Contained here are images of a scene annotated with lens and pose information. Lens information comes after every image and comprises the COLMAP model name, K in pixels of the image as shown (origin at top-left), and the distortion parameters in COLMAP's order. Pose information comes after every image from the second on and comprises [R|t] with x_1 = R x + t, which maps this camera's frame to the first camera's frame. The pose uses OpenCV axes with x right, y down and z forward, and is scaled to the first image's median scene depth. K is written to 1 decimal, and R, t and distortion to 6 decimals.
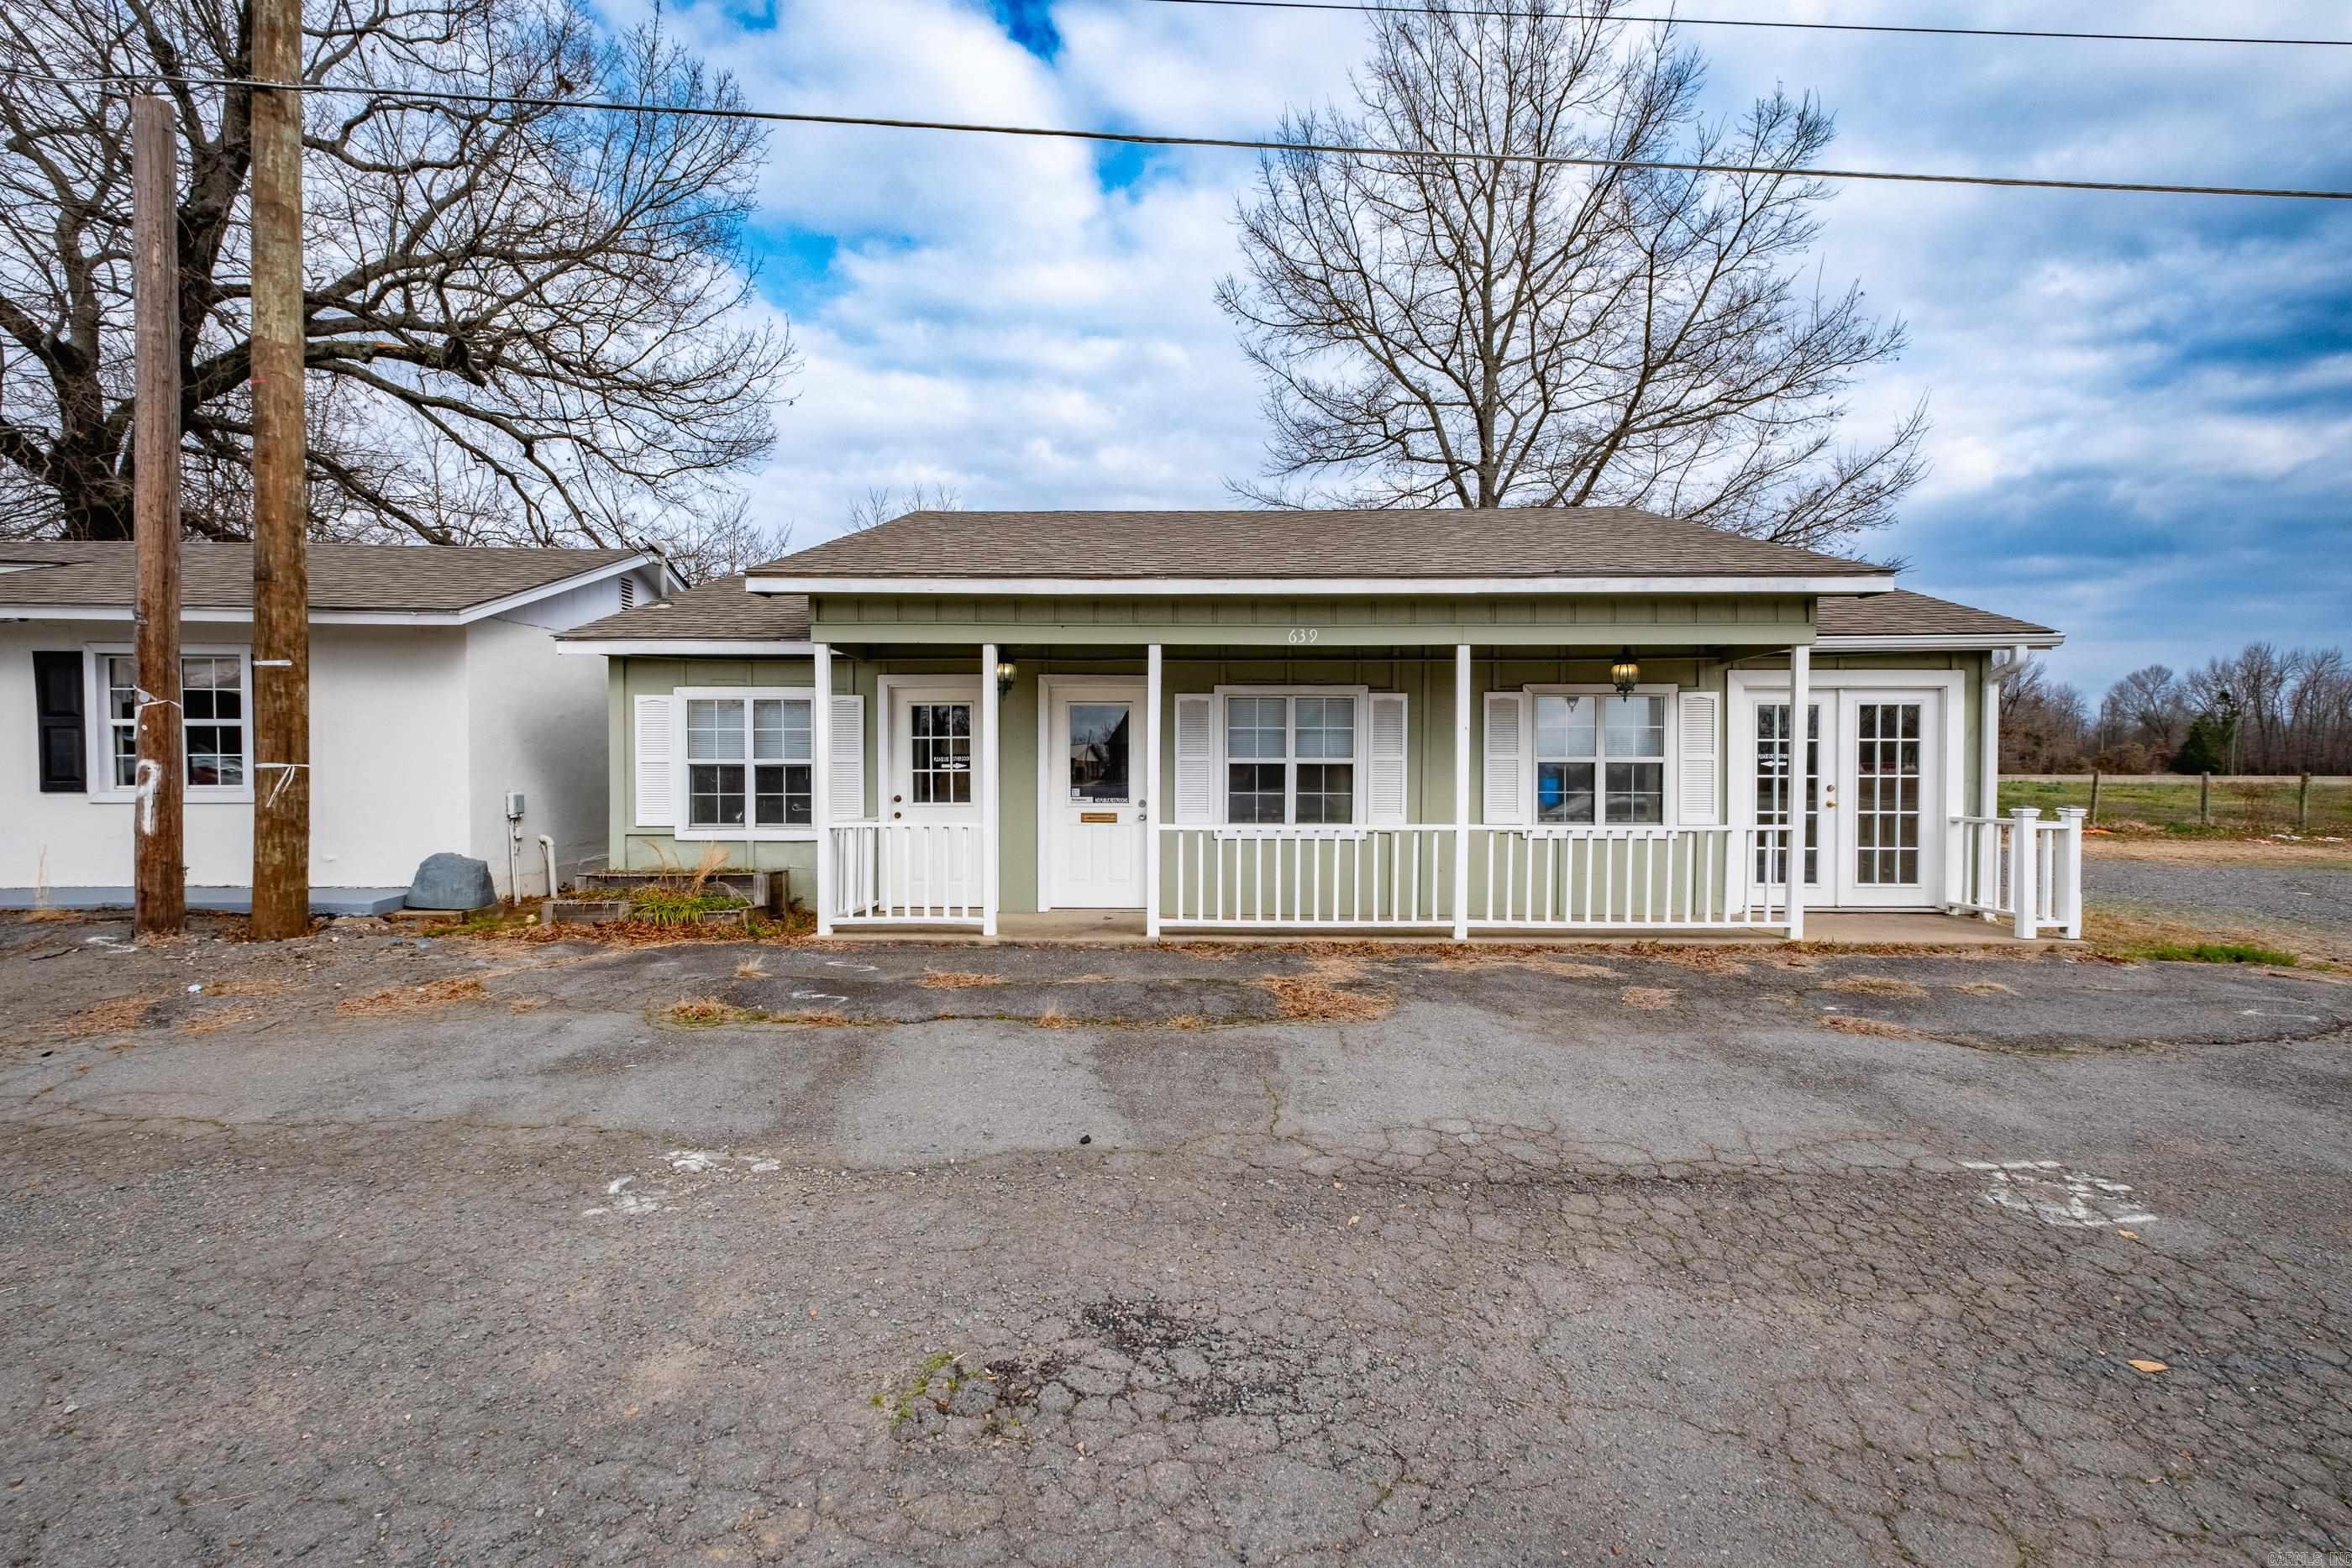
lens RADIAL K [[1017.2, 0, 1171.3], [0, 1017.2, 780.3], [0, 0, 1]] dist [0.000128, -0.001474]
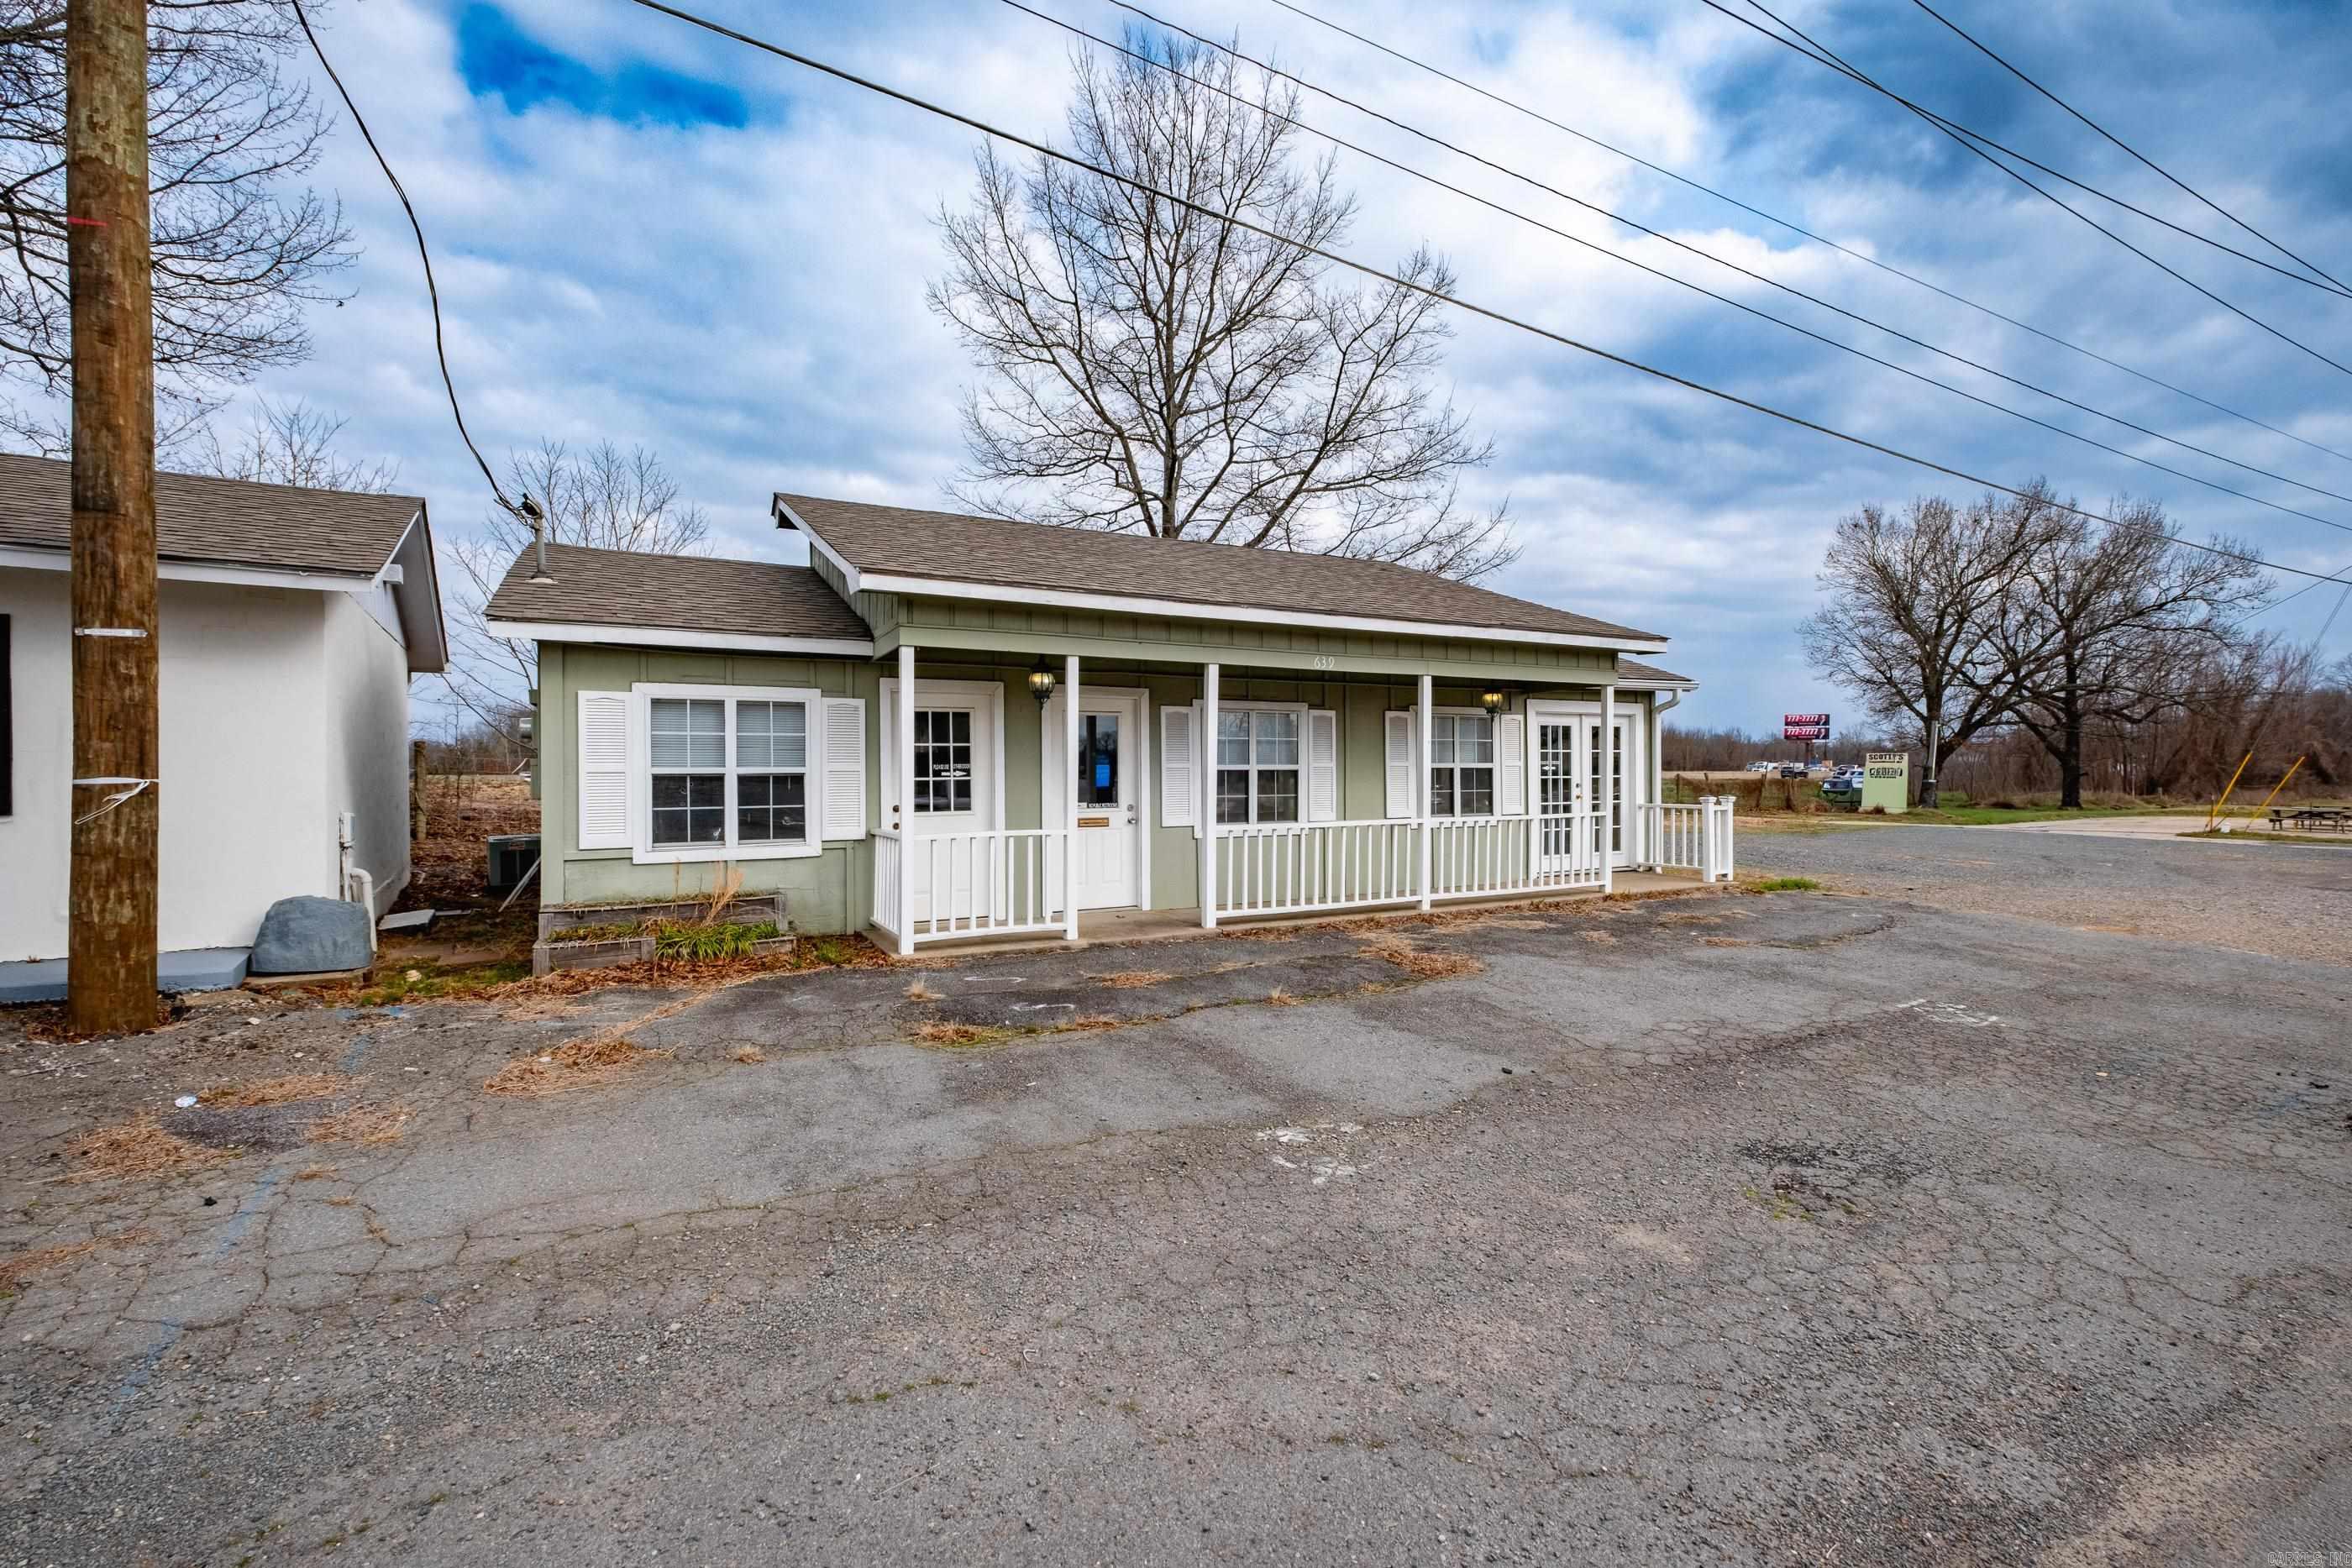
lens RADIAL K [[1021.2, 0, 1184.2], [0, 1021.2, 768.8], [0, 0, 1]] dist [0.001426, -0.000777]
pose [[0.875165, -0.004470, 0.483804, -0.528180], [0.010595, 0.999895, -0.009926, -0.007345], [-0.483709, 0.013813, 0.875120, 0.037554]]
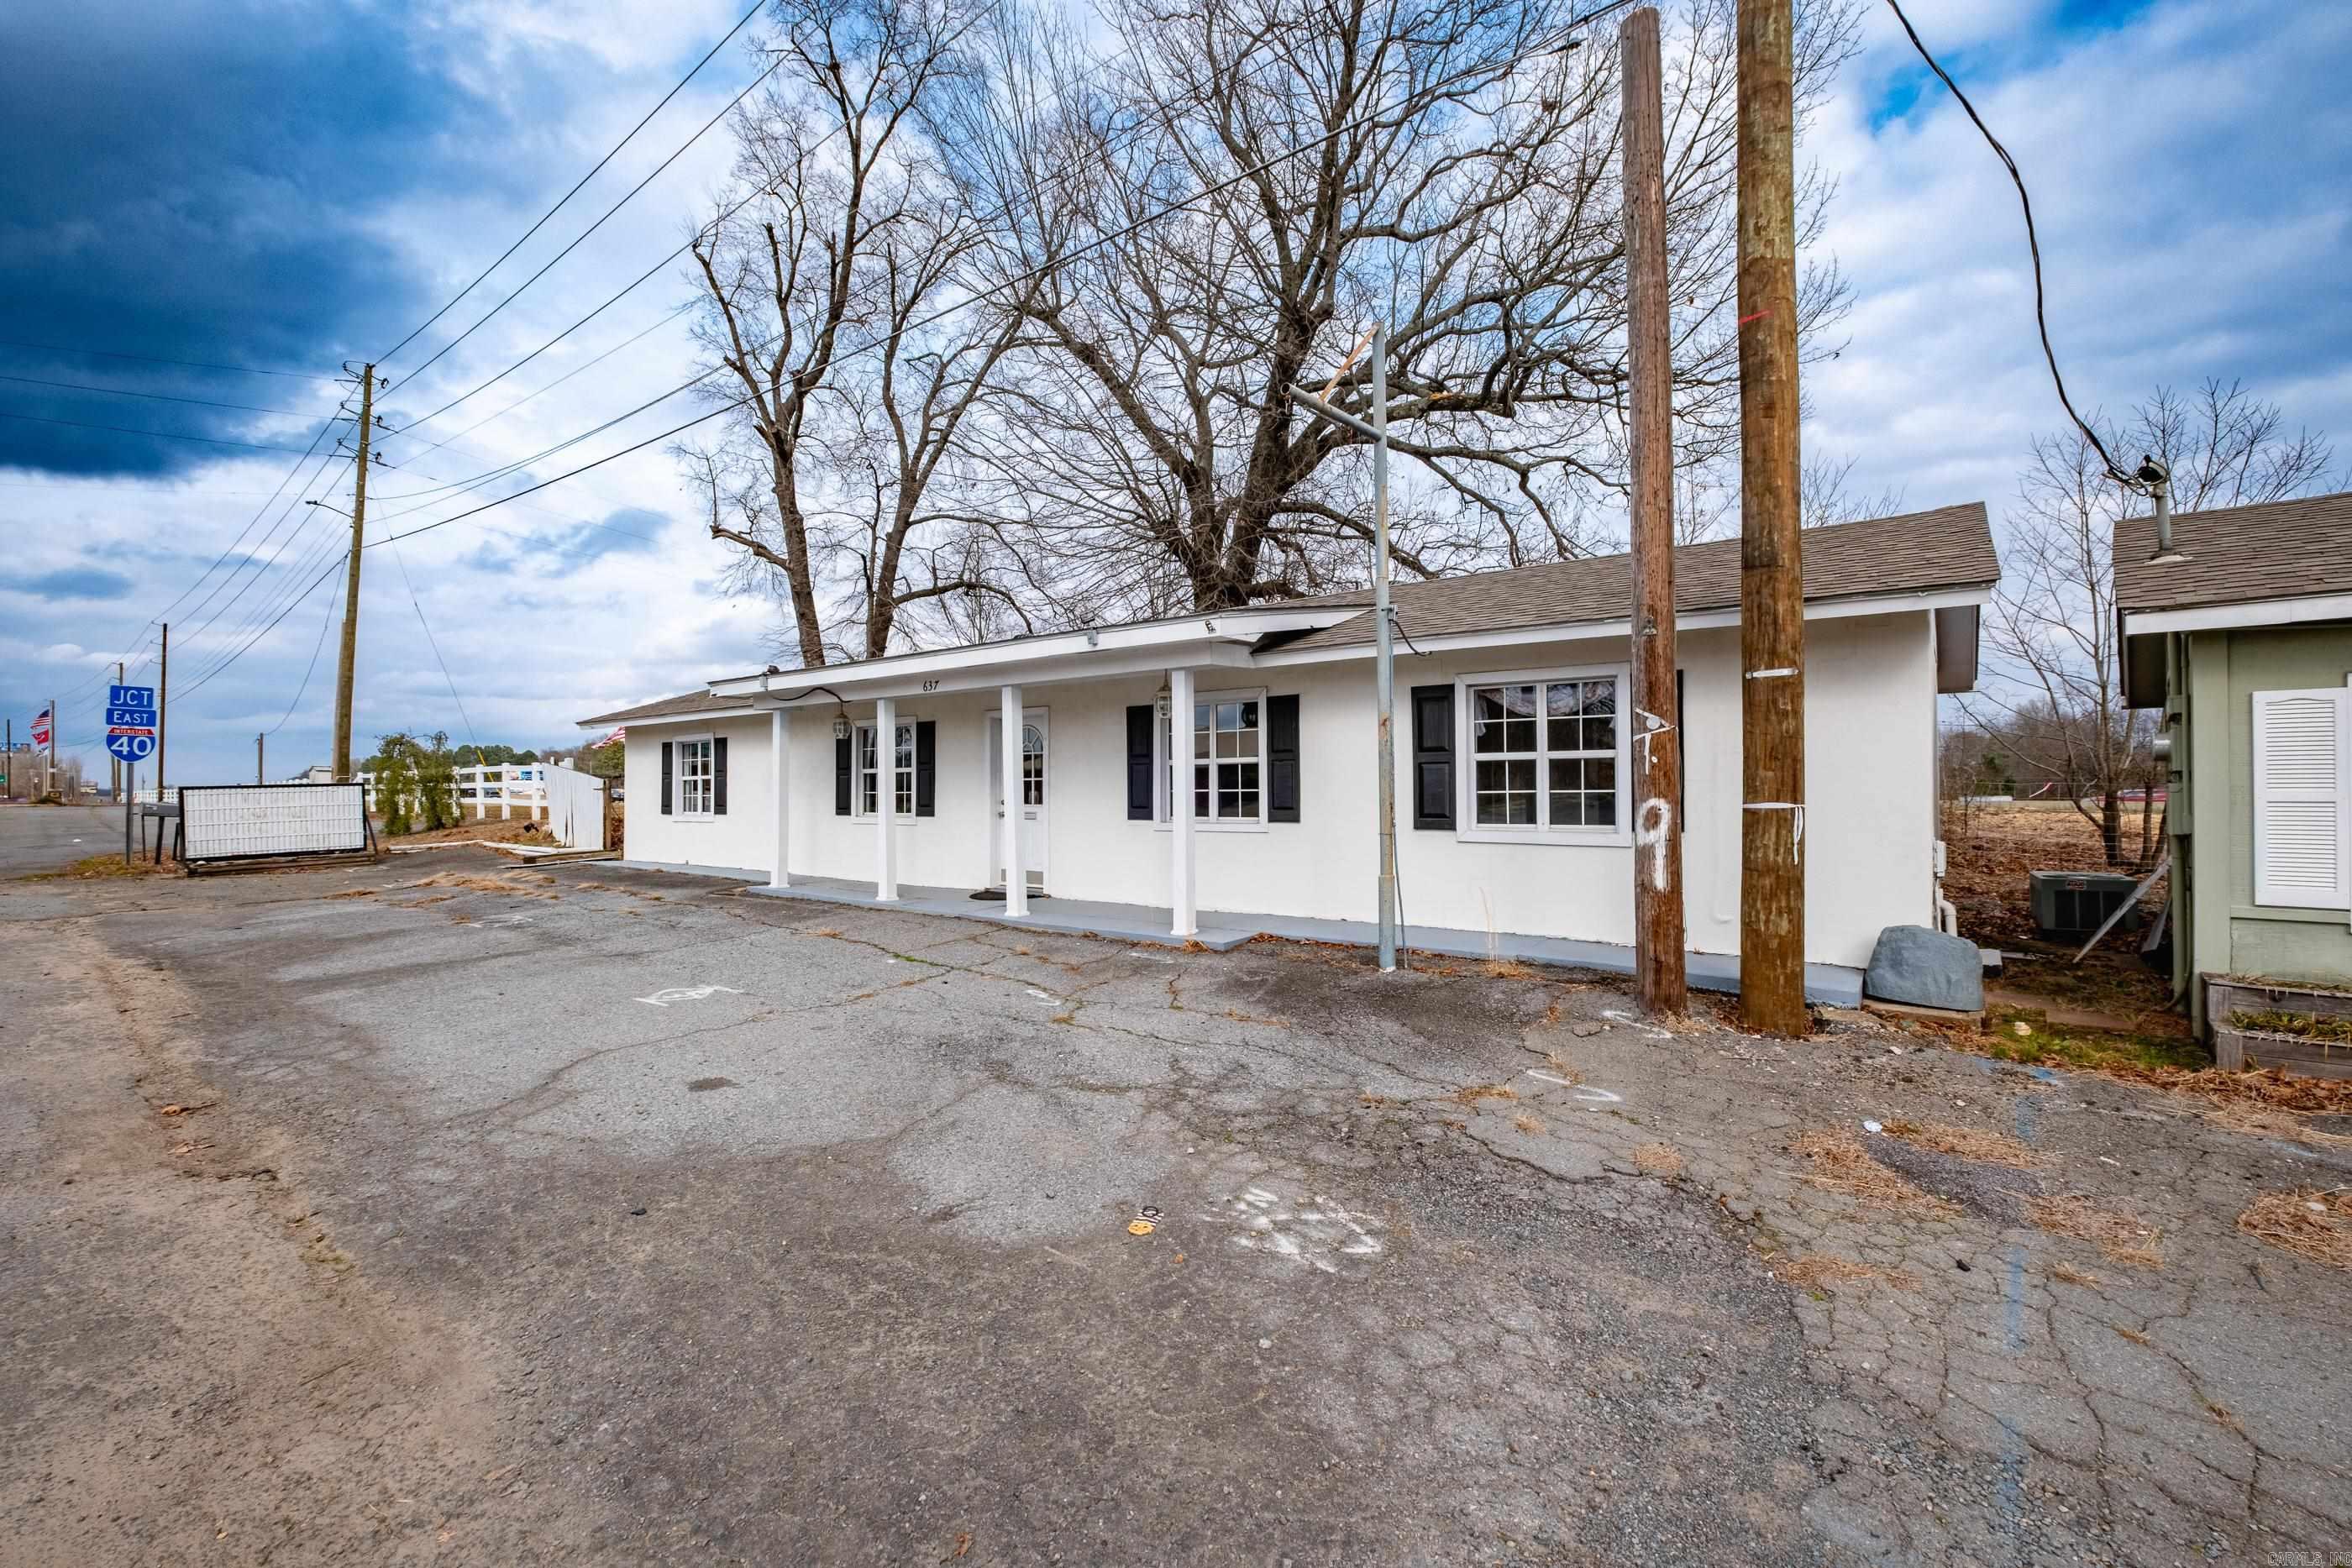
lens RADIAL K [[1008.0, 0, 1176.0], [0, 1008.0, 784.0], [0, 0, 1]] dist [0.000362, -0.000234]
pose [[0.748223, -0.007226, -0.663409, -0.648101], [-0.008767, 0.999746, -0.020777, -0.010105], [0.663390, 0.021361, 0.747969, 0.115496]]
